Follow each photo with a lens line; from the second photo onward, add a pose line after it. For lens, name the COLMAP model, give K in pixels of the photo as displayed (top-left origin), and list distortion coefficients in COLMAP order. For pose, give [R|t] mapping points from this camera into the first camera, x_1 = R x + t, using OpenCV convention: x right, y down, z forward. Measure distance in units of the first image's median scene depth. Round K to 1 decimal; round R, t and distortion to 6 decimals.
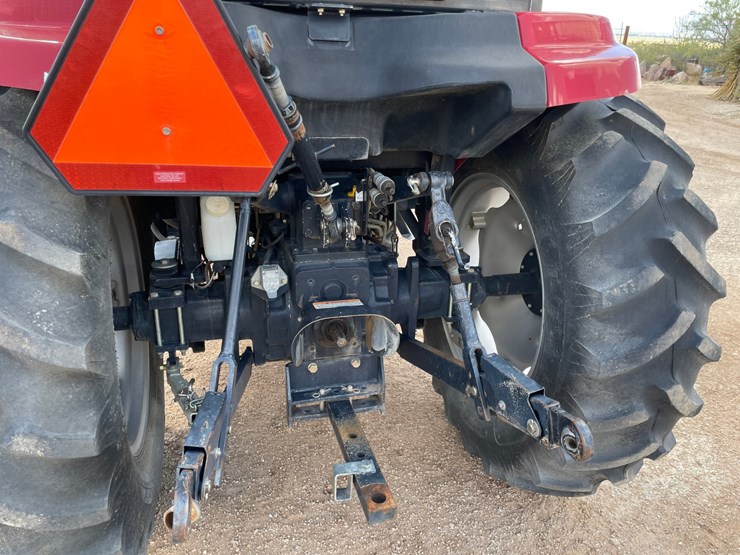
lens RADIAL K [[559.1, 0, 366.6], [0, 559.1, 283.8], [0, 0, 1]] dist [0.093777, -0.125398]
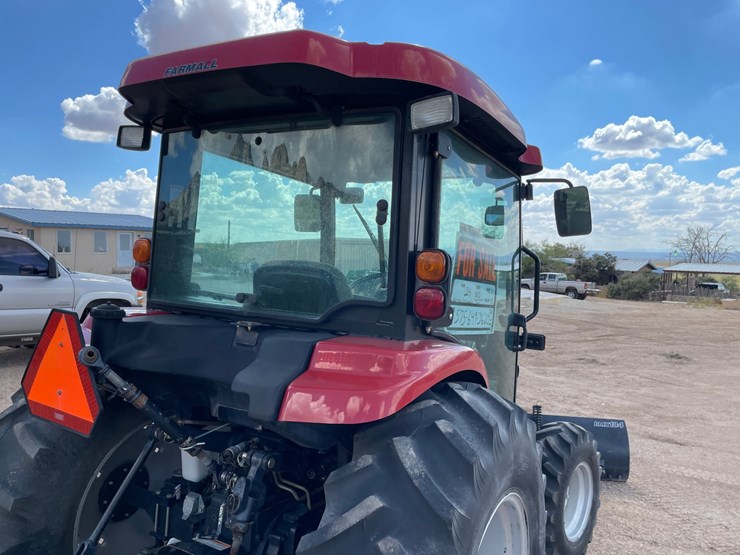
lens RADIAL K [[559.1, 0, 371.9], [0, 559.1, 273.7], [0, 0, 1]] dist [0.093777, -0.125398]
pose [[0.707872, 0.022137, -0.705994, 1.182052], [-0.302577, 0.912662, -0.274765, -0.294507], [0.638251, 0.408116, 0.652745, 0.188940]]
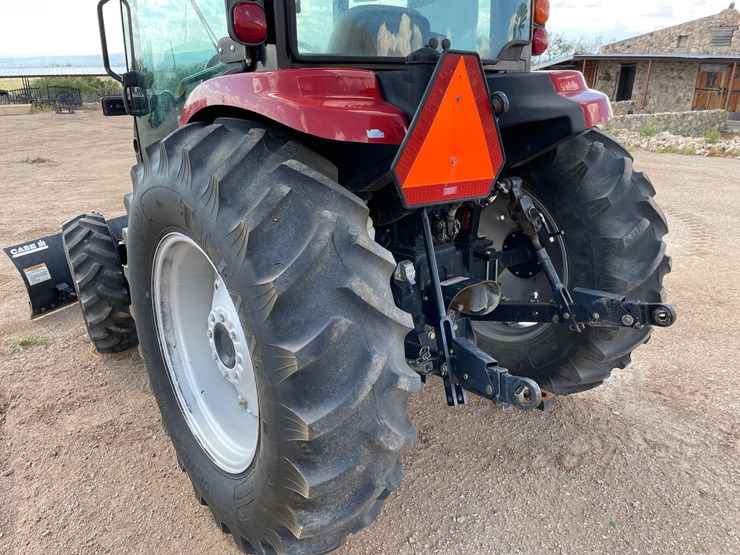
lens RADIAL K [[559.1, 0, 374.6], [0, 559.1, 284.6], [0, 0, 1]] dist [0.093777, -0.125398]
pose [[0.910407, -0.173005, 0.375803, -0.827904], [0.193669, 0.980909, -0.017605, 0.035005], [-0.365582, 0.088809, 0.926533, -0.224467]]
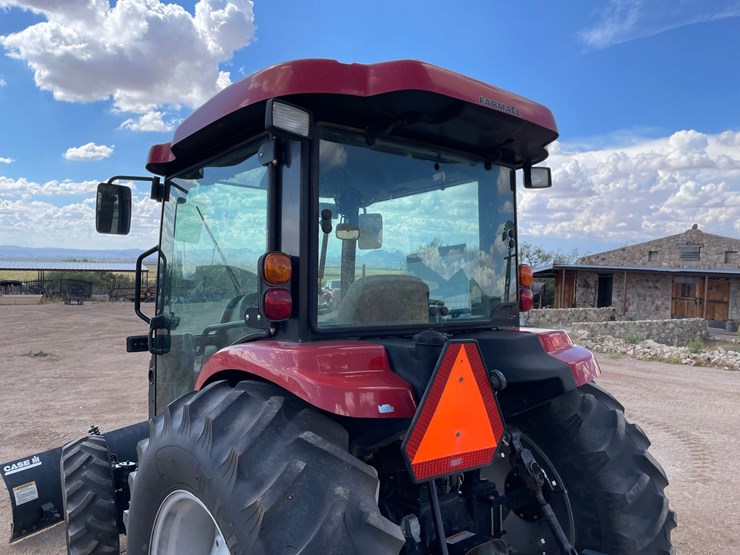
lens RADIAL K [[559.1, 0, 367.9], [0, 559.1, 282.2], [0, 0, 1]] dist [0.093777, -0.125398]
pose [[0.911568, -0.018816, 0.410720, -0.882000], [0.172635, 0.924144, -0.340816, -0.113668], [-0.373151, 0.381581, 0.845668, -0.329028]]
